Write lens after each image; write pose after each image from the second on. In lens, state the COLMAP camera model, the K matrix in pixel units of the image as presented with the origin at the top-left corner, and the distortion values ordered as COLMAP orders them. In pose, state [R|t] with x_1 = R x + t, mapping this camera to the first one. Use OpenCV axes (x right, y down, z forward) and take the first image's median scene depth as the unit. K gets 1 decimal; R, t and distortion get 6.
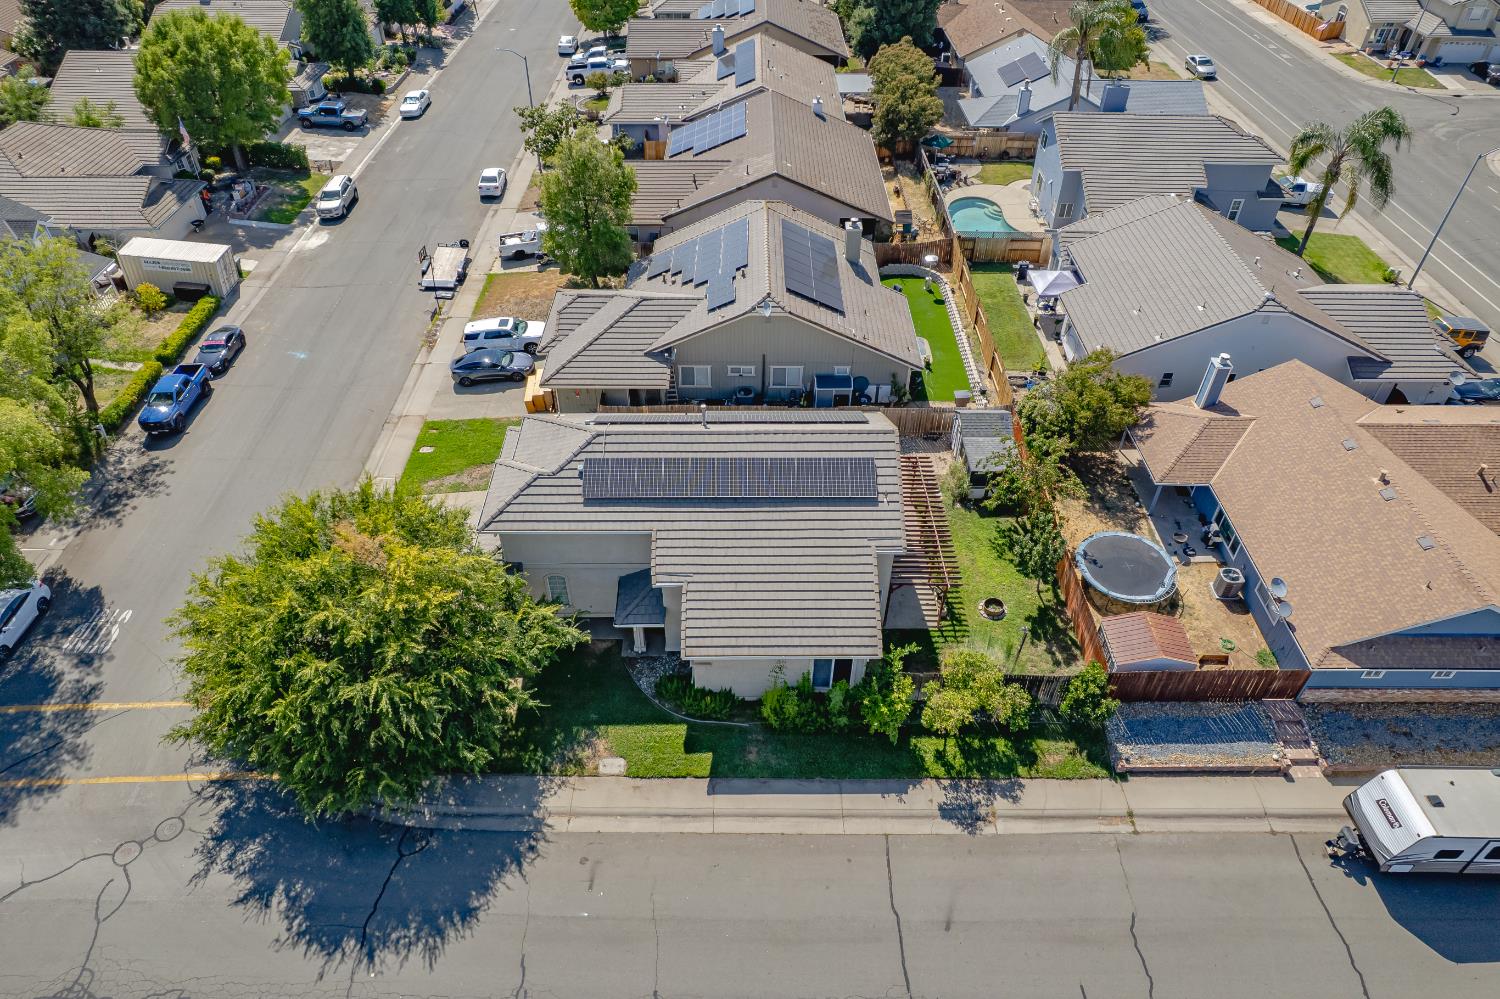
lens RADIAL K [[959.8, 0, 742.0], [0, 959.8, 502.4], [0, 0, 1]] dist [-0.079451, 0.071270]
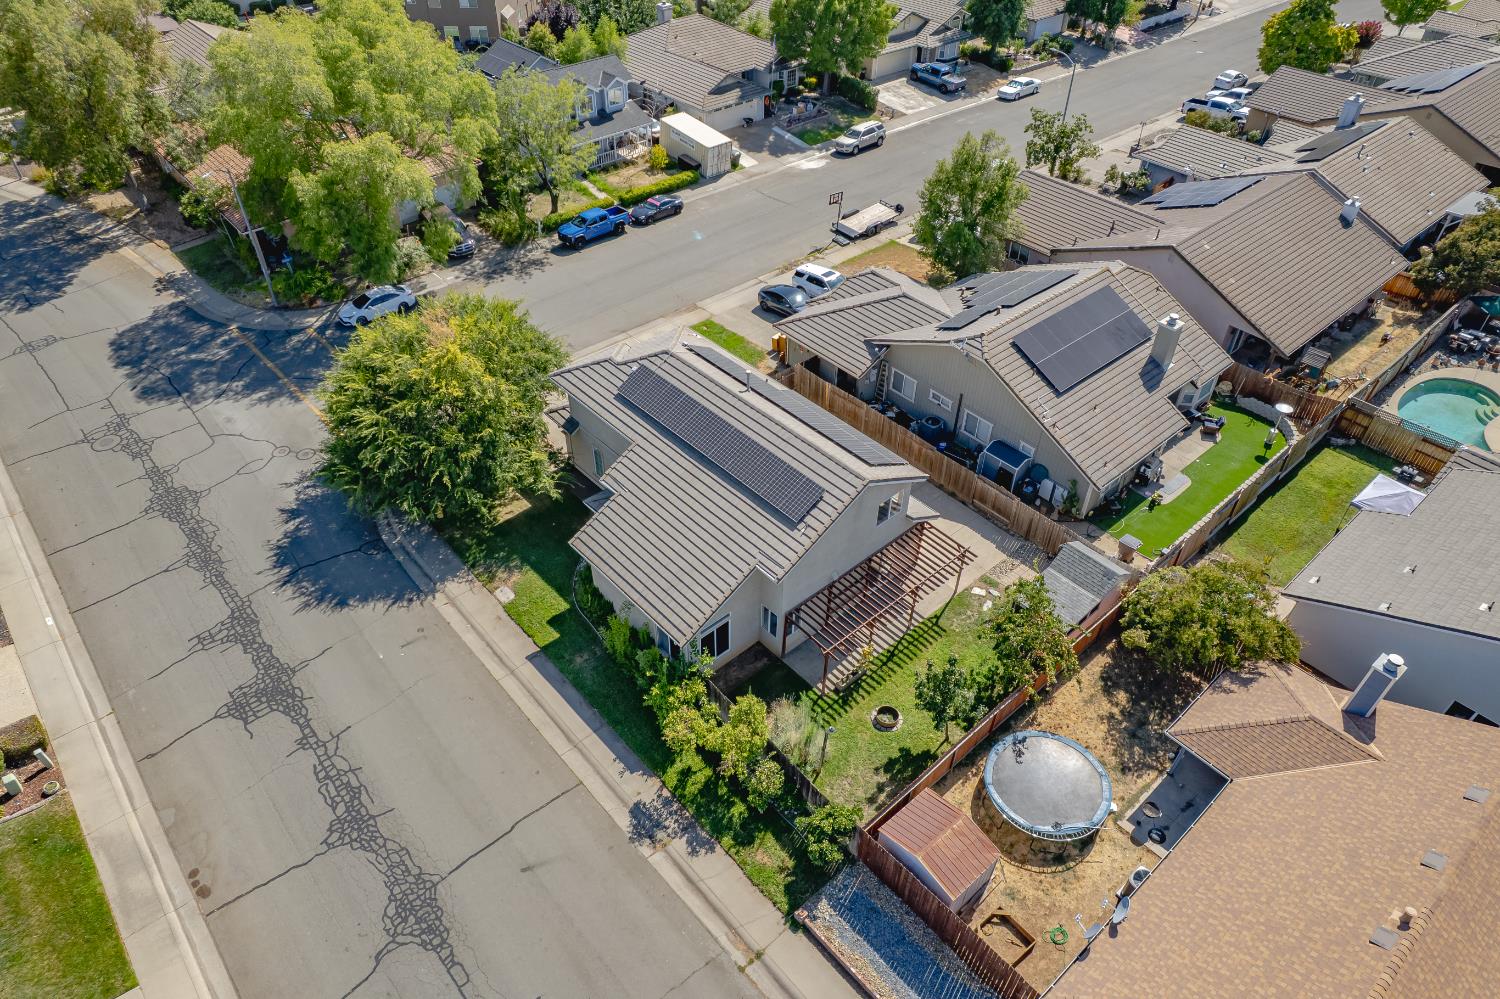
lens RADIAL K [[959.8, 0, 742.1], [0, 959.8, 504.2], [0, 0, 1]] dist [-0.079451, 0.071270]
pose [[0.657122, 0.498863, -0.565090, 0.607703], [-0.497736, 0.850159, 0.171724, -0.151461], [0.566083, 0.168422, 0.806960, 0.180214]]
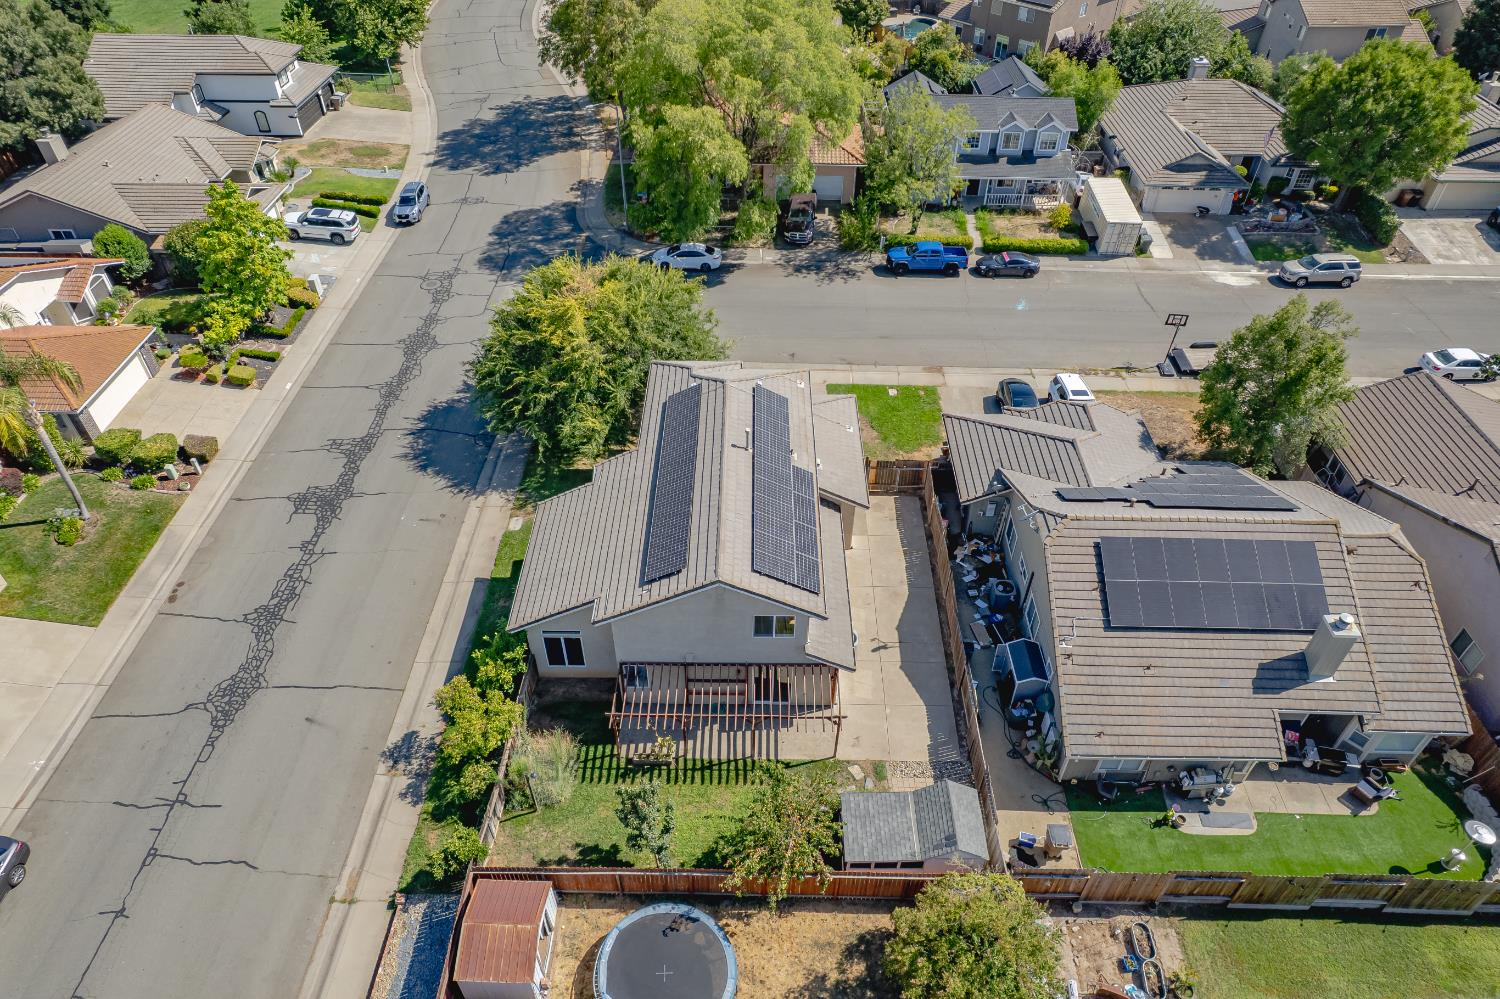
lens RADIAL K [[959.8, 0, 741.8], [0, 959.8, 504.0], [0, 0, 1]] dist [-0.079451, 0.071270]
pose [[-0.022134, 0.662127, -0.749065, 0.743809], [-0.658000, 0.554444, 0.509537, -0.552616], [0.752693, 0.504163, 0.423407, 0.608958]]
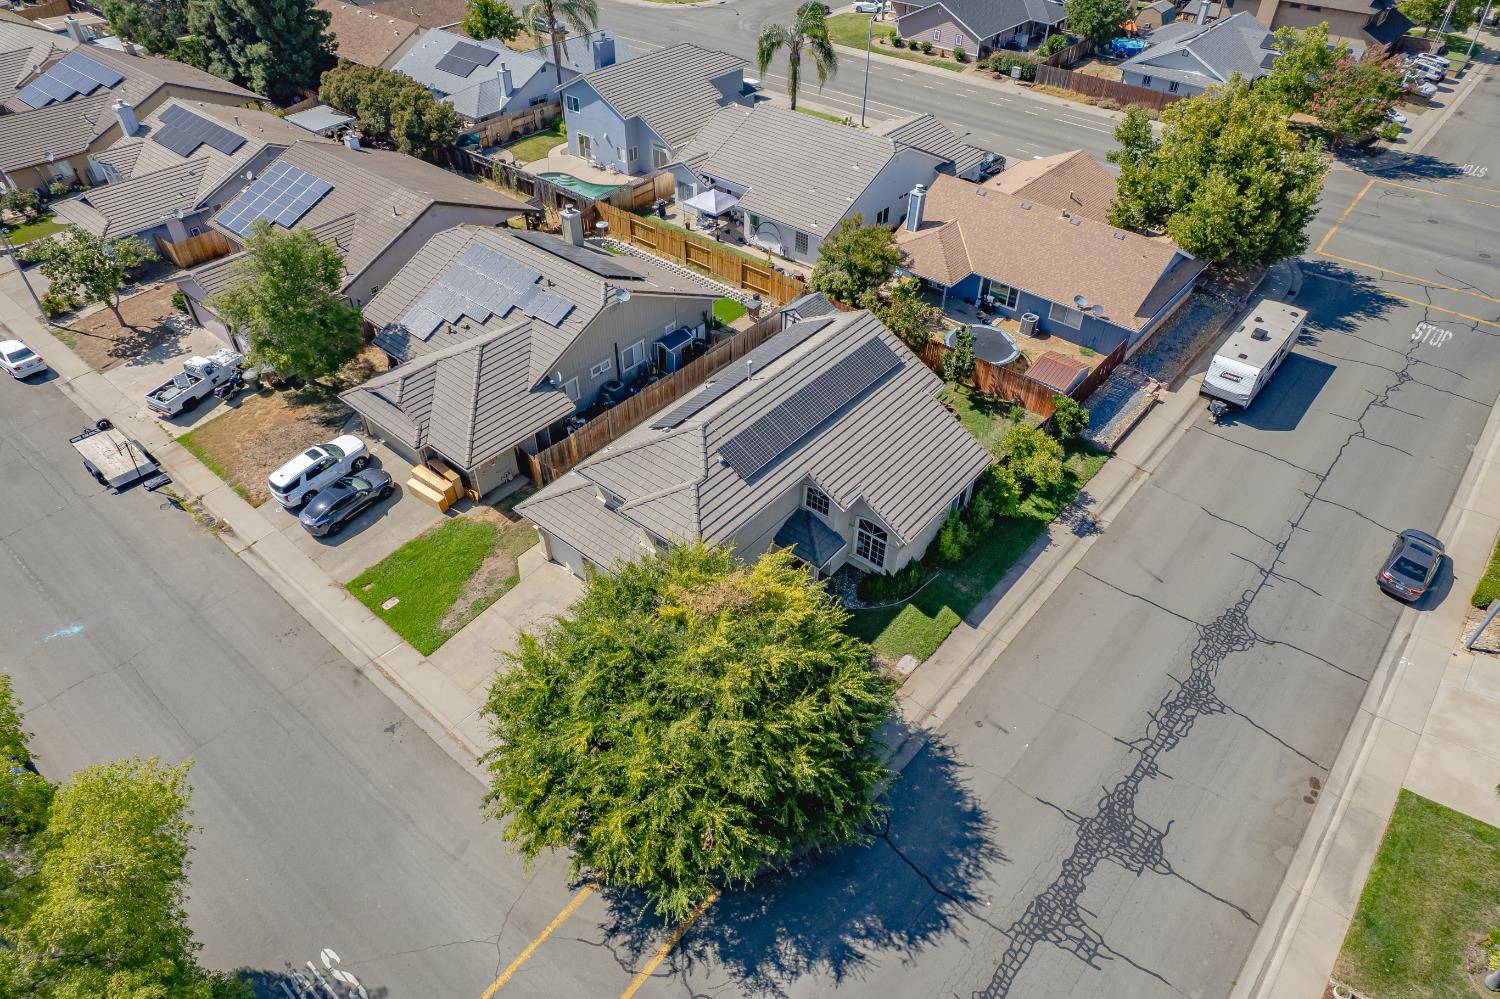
lens RADIAL K [[959.8, 0, 741.4], [0, 959.8, 501.6], [0, 0, 1]] dist [-0.079451, 0.071270]
pose [[0.650145, -0.501482, 0.570813, -0.728236], [0.502513, 0.847284, 0.172020, -0.155255], [-0.569906, 0.175003, 0.802858, 0.171677]]
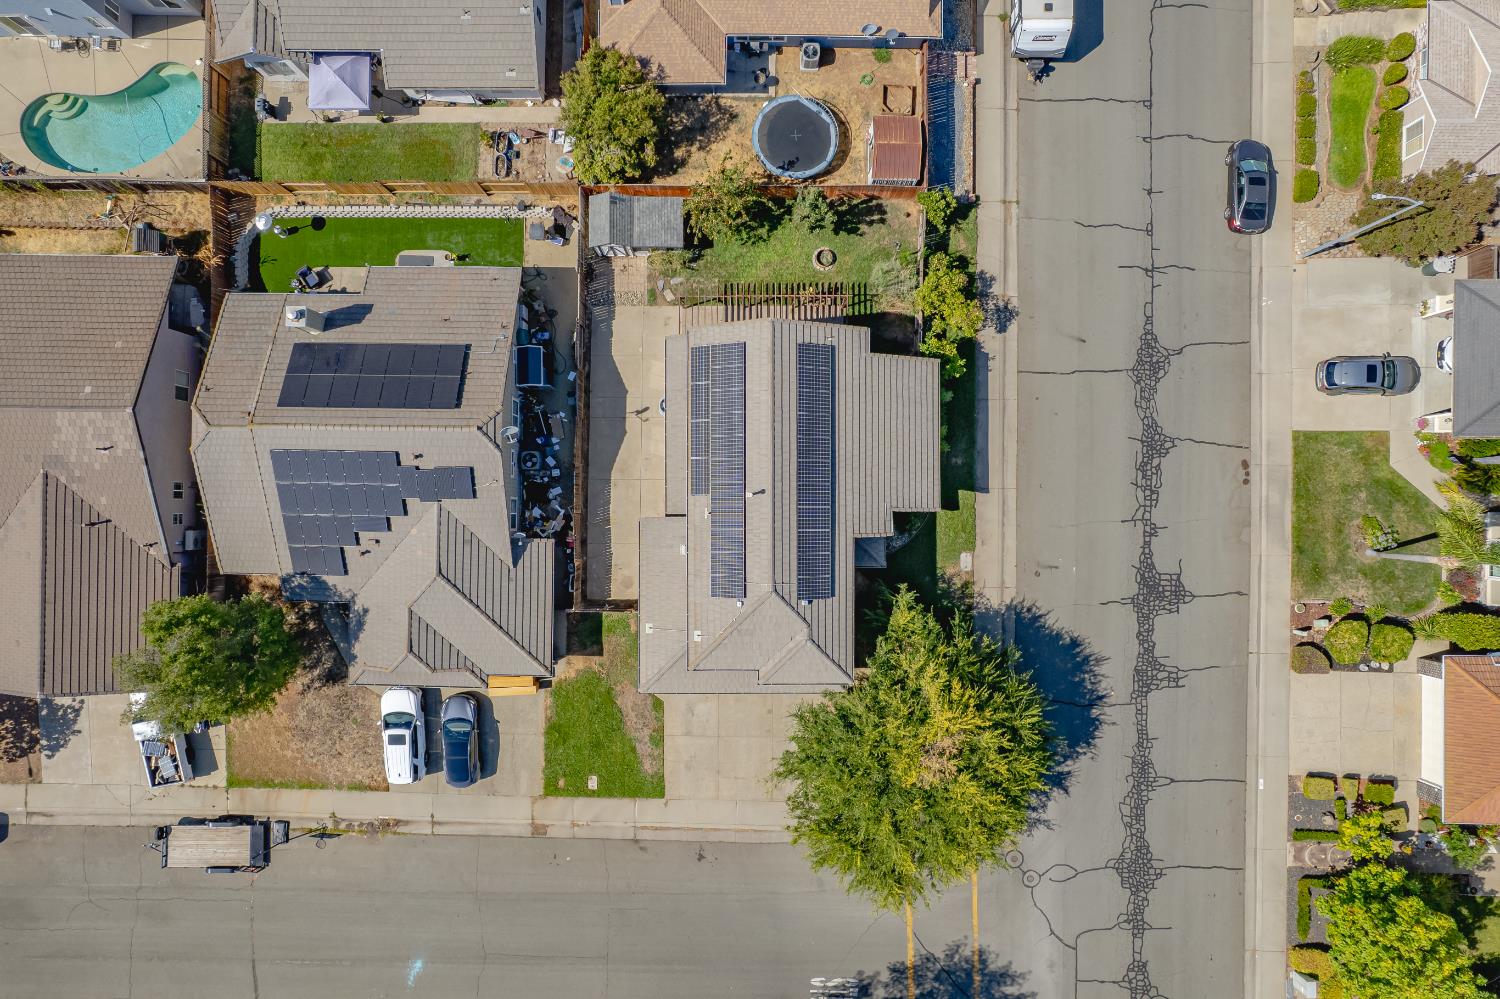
lens RADIAL K [[959.8, 0, 741.3], [0, 959.8, 504.2], [0, 0, 1]] dist [-0.079451, 0.071270]
pose [[0.008478, -0.999957, 0.003648, -0.054809], [0.664917, 0.008362, 0.746870, -0.900855], [-0.746869, -0.003907, 0.664960, 0.289370]]
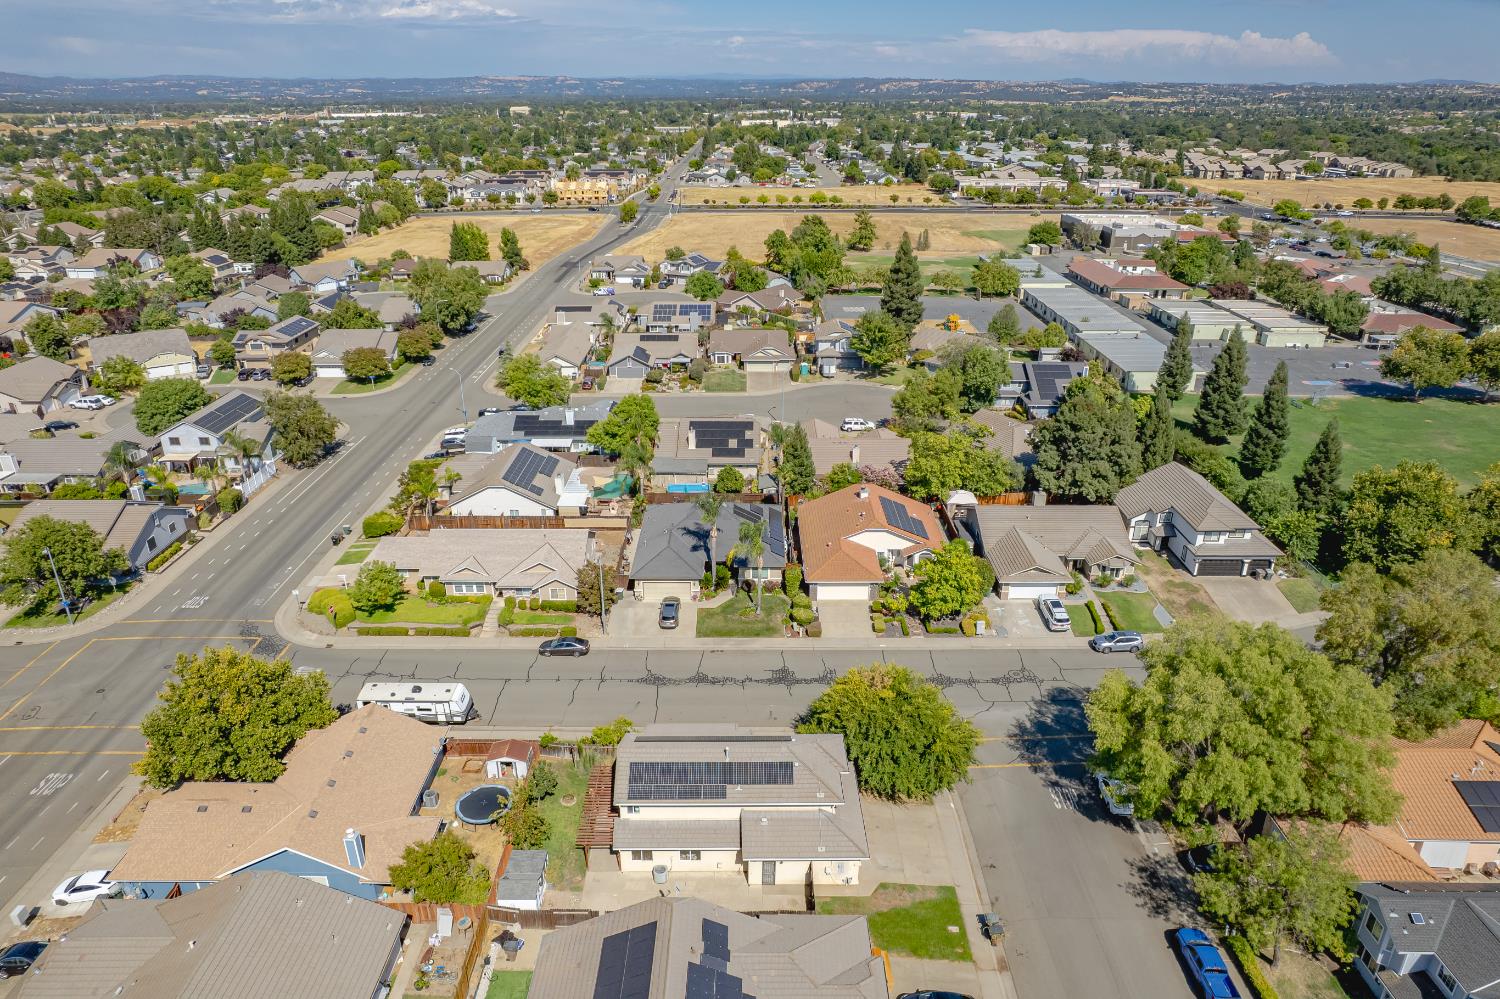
lens RADIAL K [[959.8, 0, 740.7], [0, 959.8, 510.3], [0, 0, 1]] dist [-0.079451, 0.071270]
pose [[-0.999986, -0.001460, 0.005177, -0.072936], [0.004071, 0.423478, 0.905897, -1.830335], [-0.003514, 0.905905, -0.423466, 1.328357]]
